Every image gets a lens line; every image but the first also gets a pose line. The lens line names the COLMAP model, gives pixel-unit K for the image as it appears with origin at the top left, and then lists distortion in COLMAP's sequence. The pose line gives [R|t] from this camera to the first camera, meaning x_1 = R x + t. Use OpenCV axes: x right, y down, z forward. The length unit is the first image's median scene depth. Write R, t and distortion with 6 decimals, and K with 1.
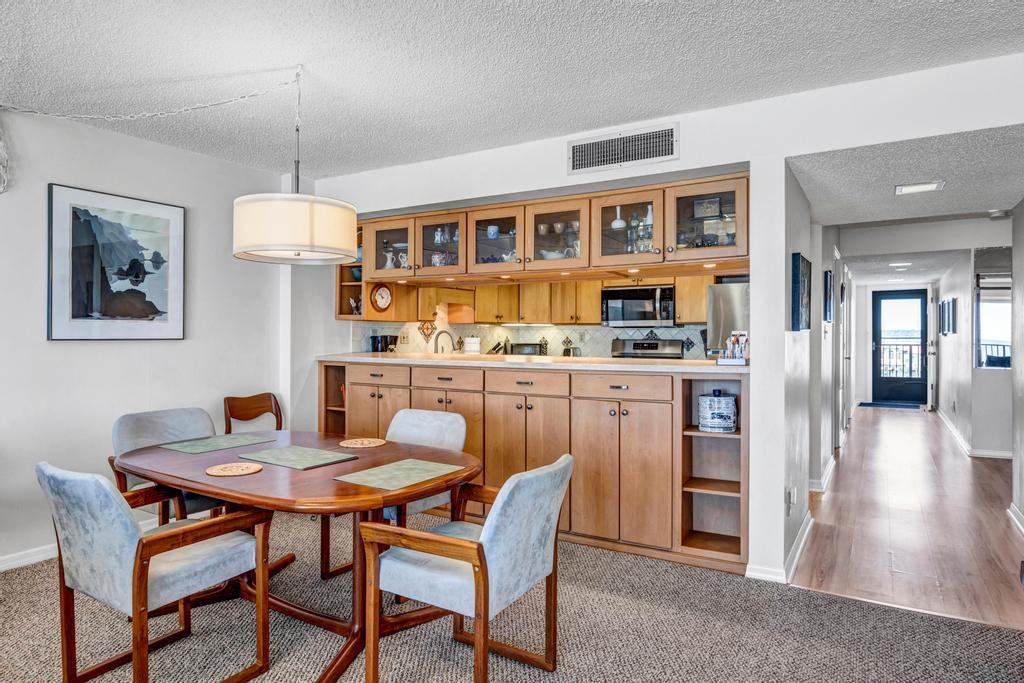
lens RADIAL K [[624.9, 0, 512.0], [0, 624.9, 341.5], [0, 0, 1]] dist [-0.002336, -0.000763]
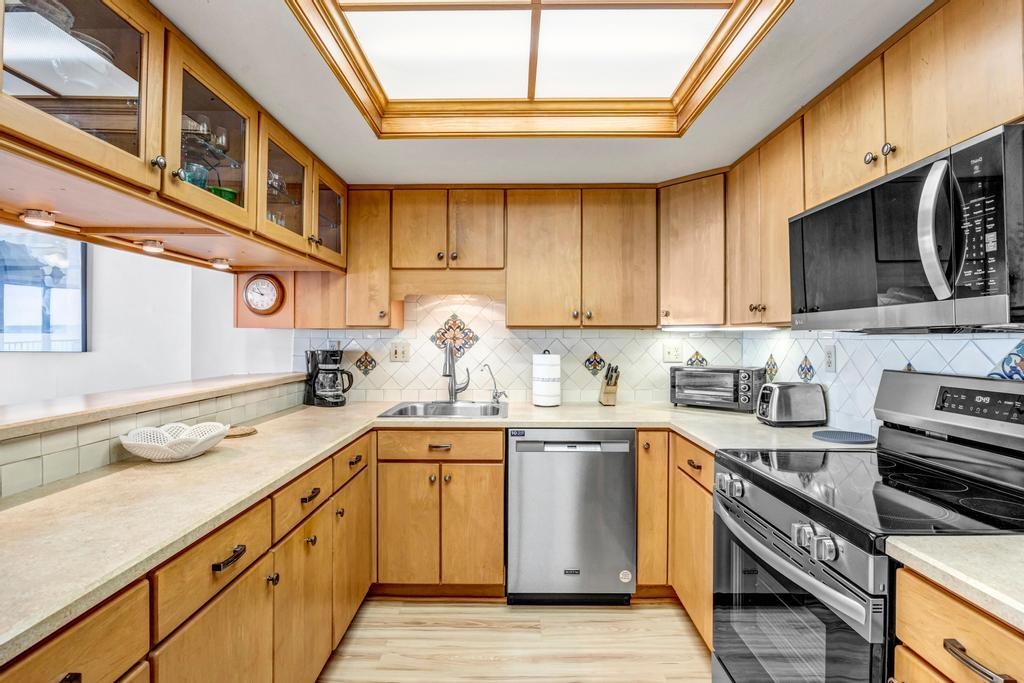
lens RADIAL K [[488.0, 0, 509.8], [0, 488.0, 337.4], [0, 0, 1]] dist [0.001248, 0.000191]
pose [[0.505827, -0.003143, -0.862629, 0.313352], [-0.012175, 0.999868, -0.010782, -0.016928], [0.862549, 0.015957, 0.505722, 0.771168]]
